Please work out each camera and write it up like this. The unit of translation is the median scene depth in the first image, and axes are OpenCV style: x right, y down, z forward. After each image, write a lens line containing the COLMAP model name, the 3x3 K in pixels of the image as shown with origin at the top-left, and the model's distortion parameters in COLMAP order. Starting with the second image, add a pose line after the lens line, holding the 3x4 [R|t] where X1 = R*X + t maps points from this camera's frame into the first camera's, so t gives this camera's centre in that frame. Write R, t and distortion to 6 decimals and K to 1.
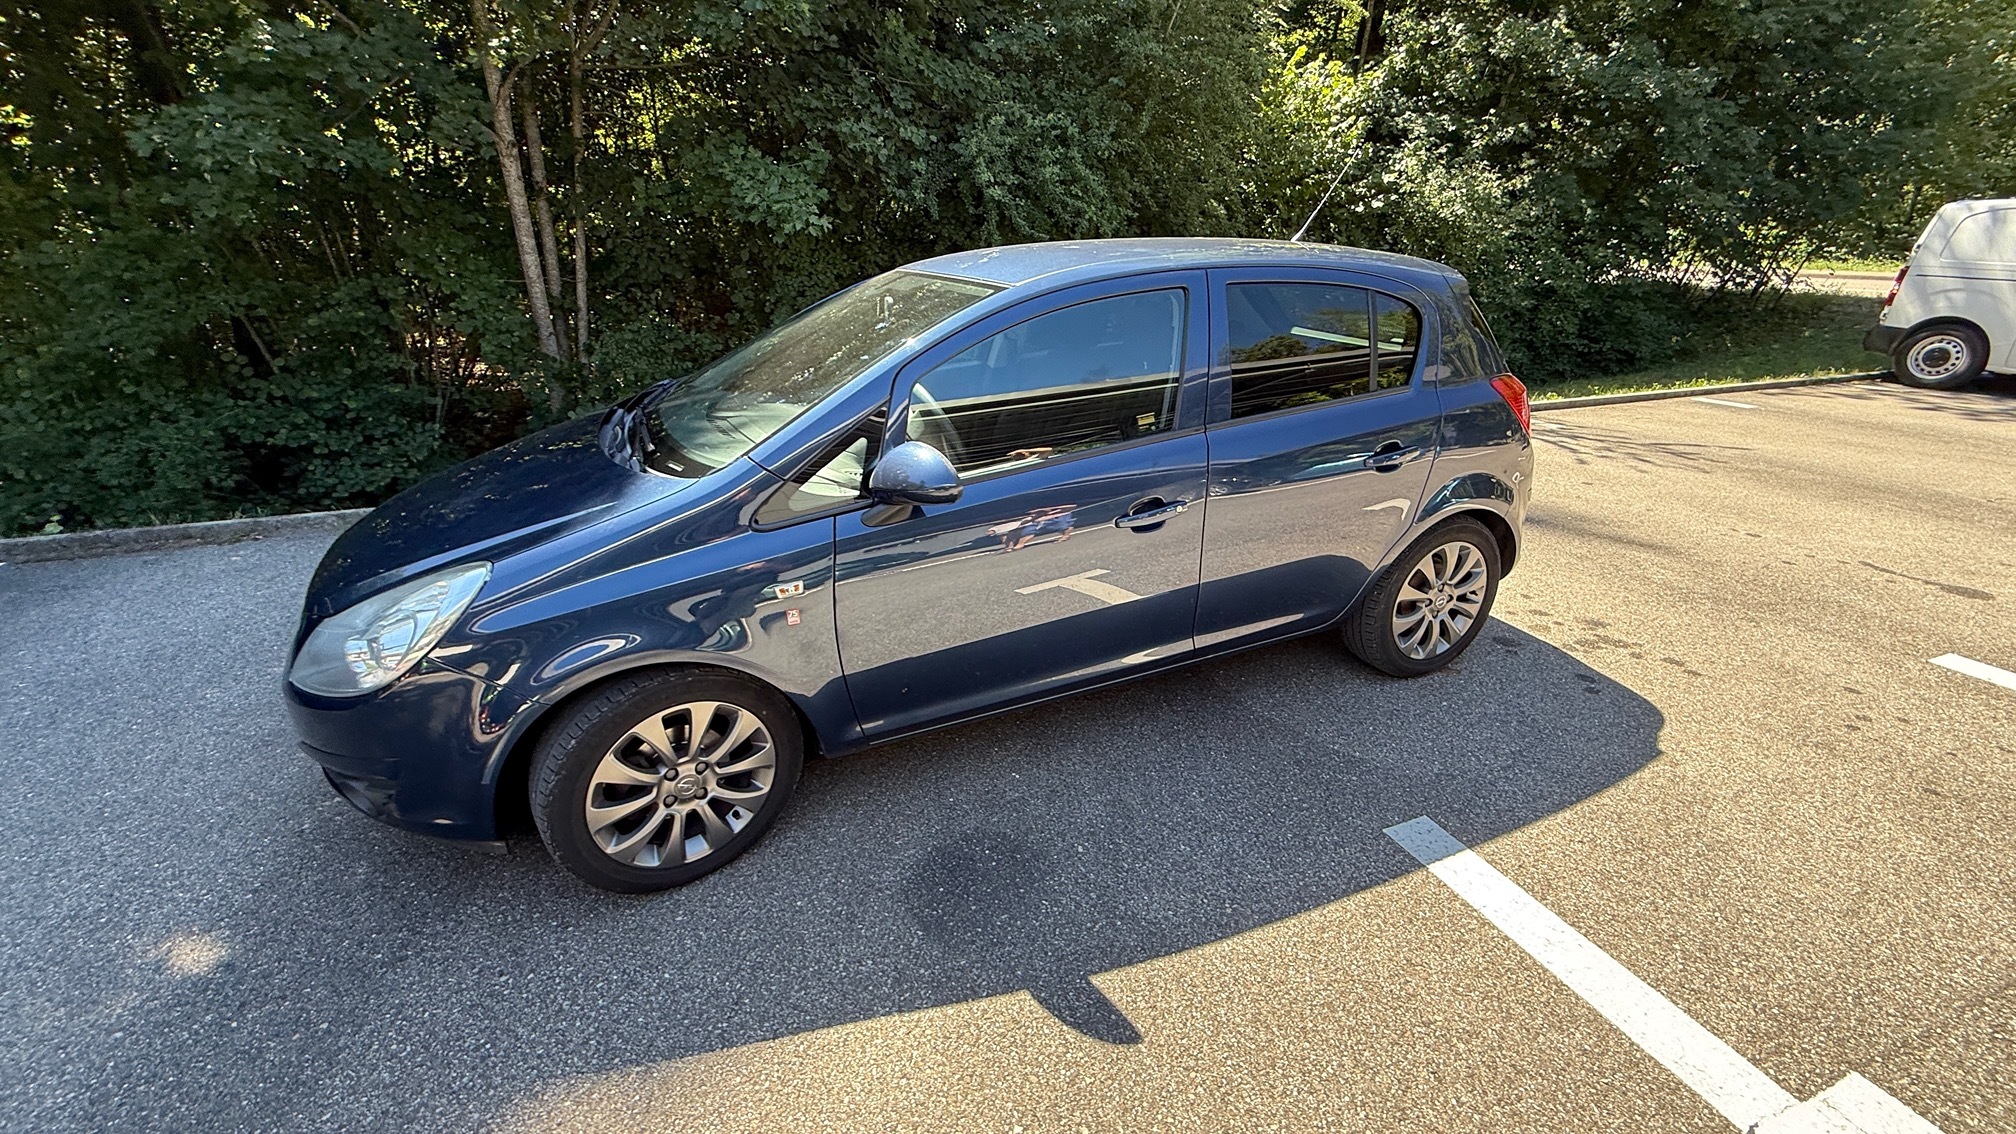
lens RADIAL K [[796.4, 0, 1000.9], [0, 796.4, 575.3], [0, 0, 1]] dist [0.000153, -0.000476]
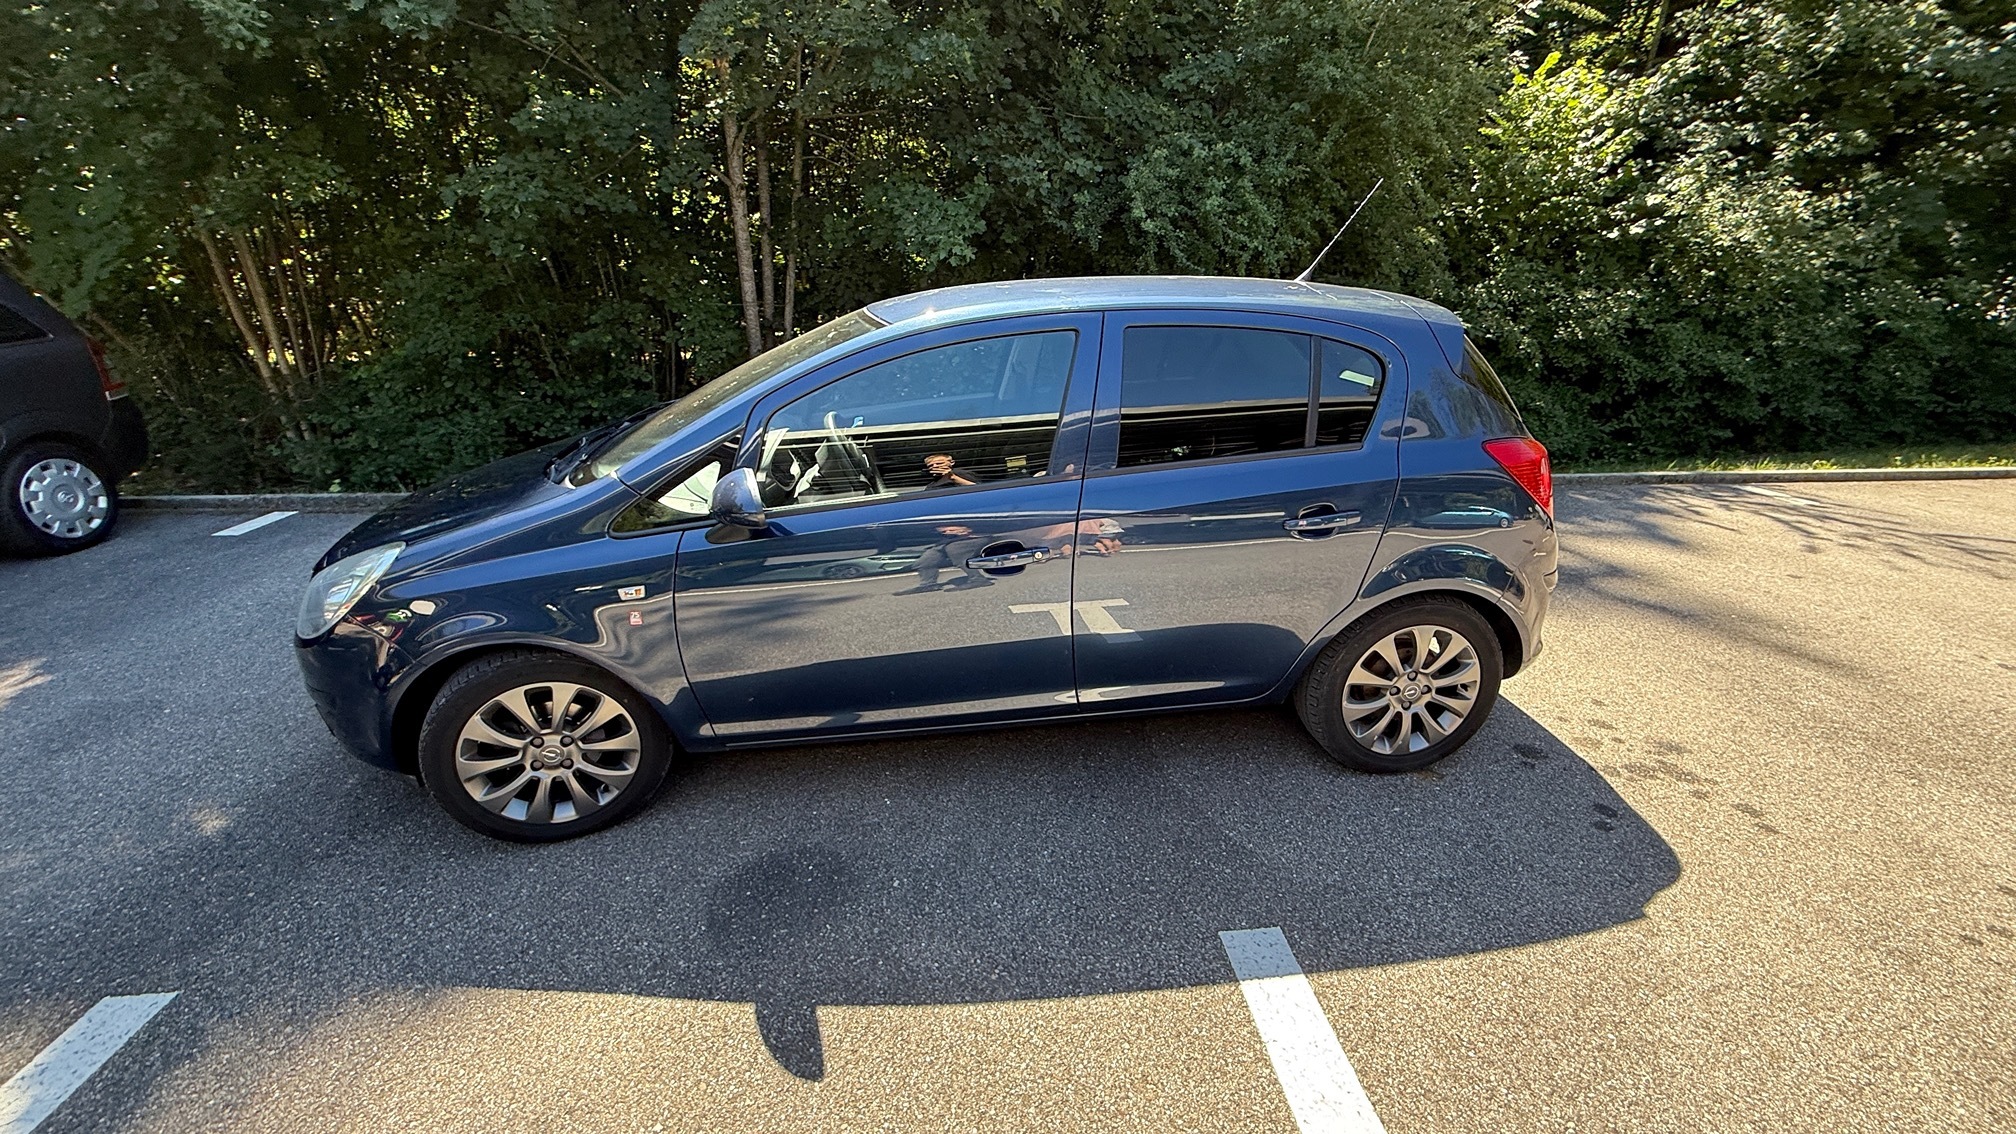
lens RADIAL K [[796.4, 0, 1002.9], [0, 796.4, 576.0], [0, 0, 1]] dist [0.000153, -0.000476]
pose [[0.959259, 0.103486, -0.262894, 0.385747], [-0.110864, 0.993746, -0.013346, -0.035417], [0.259869, 0.041948, 0.964732, 0.046161]]
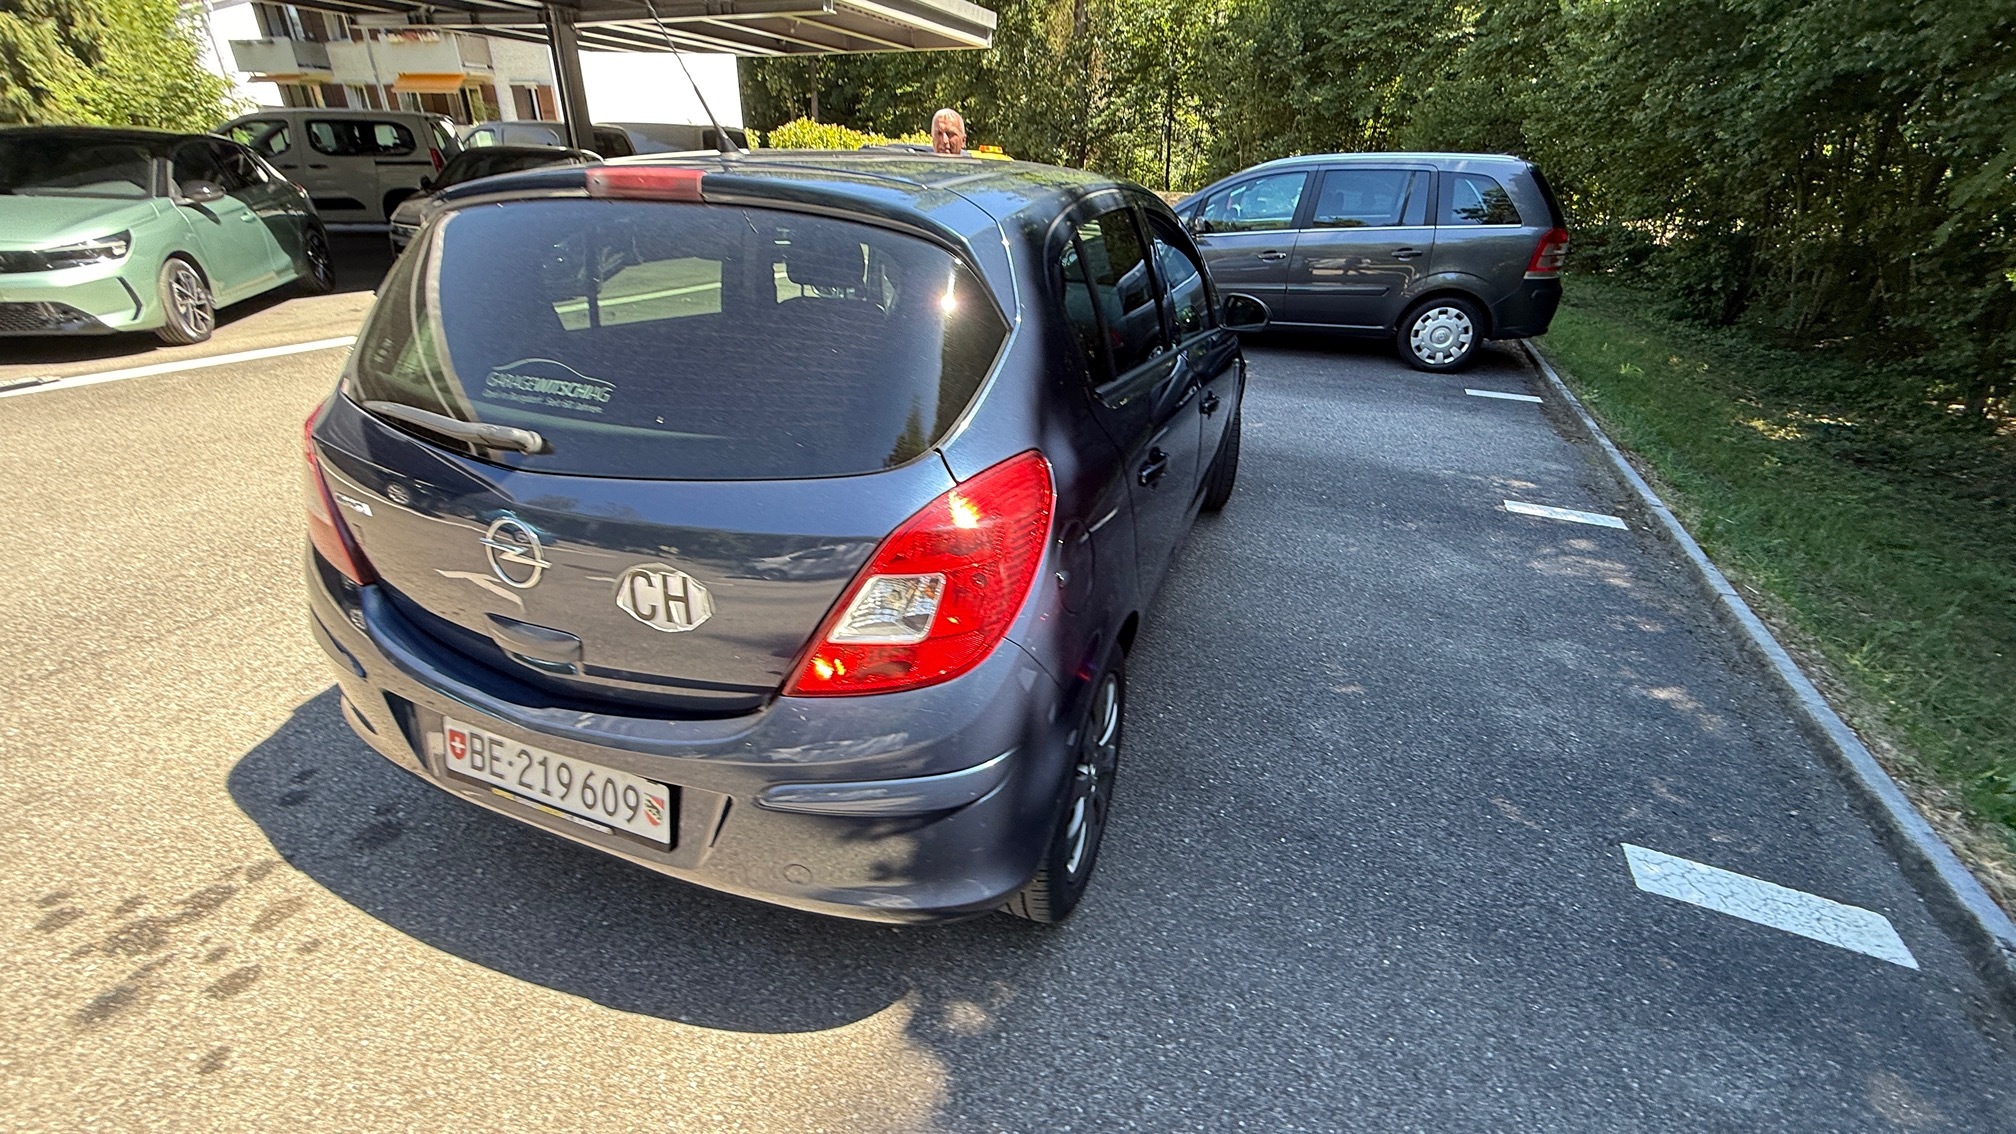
lens RADIAL K [[796.4, 0, 1004.2], [0, 796.4, 571.5], [0, 0, 1]] dist [0.000153, -0.000476]
pose [[-0.684999, 0.318631, -0.655173, 0.818975], [-0.301725, 0.694470, 0.653203, -0.753392], [0.663128, 0.645125, -0.379572, 1.802536]]
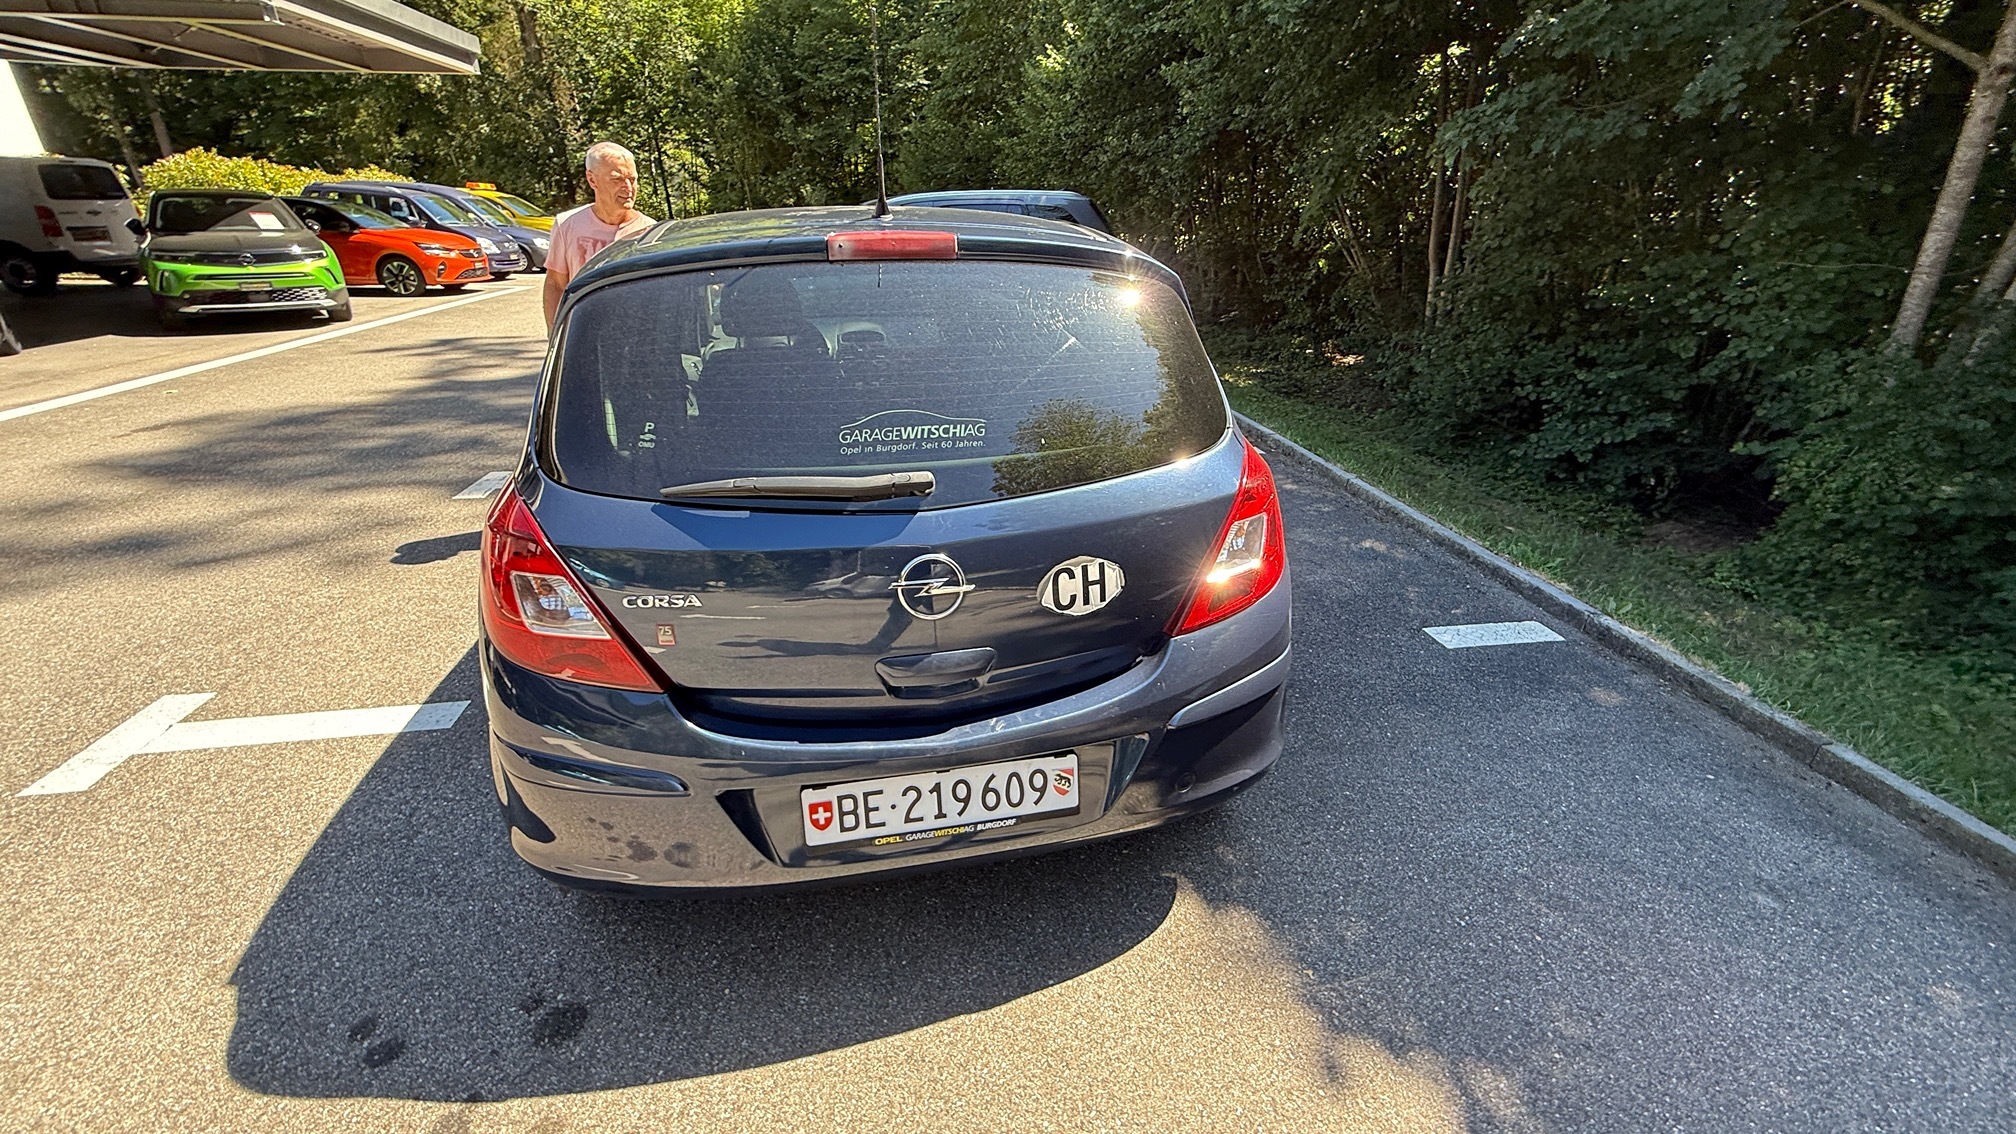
lens RADIAL K [[796.4, 0, 1005.3], [0, 796.4, 569.9], [0, 0, 1]] dist [0.000153, -0.000476]
pose [[-0.184005, 0.409638, -0.893498, 1.165953], [-0.385177, 0.806267, 0.448968, -0.612390], [0.904313, 0.426767, 0.009426, 1.435812]]
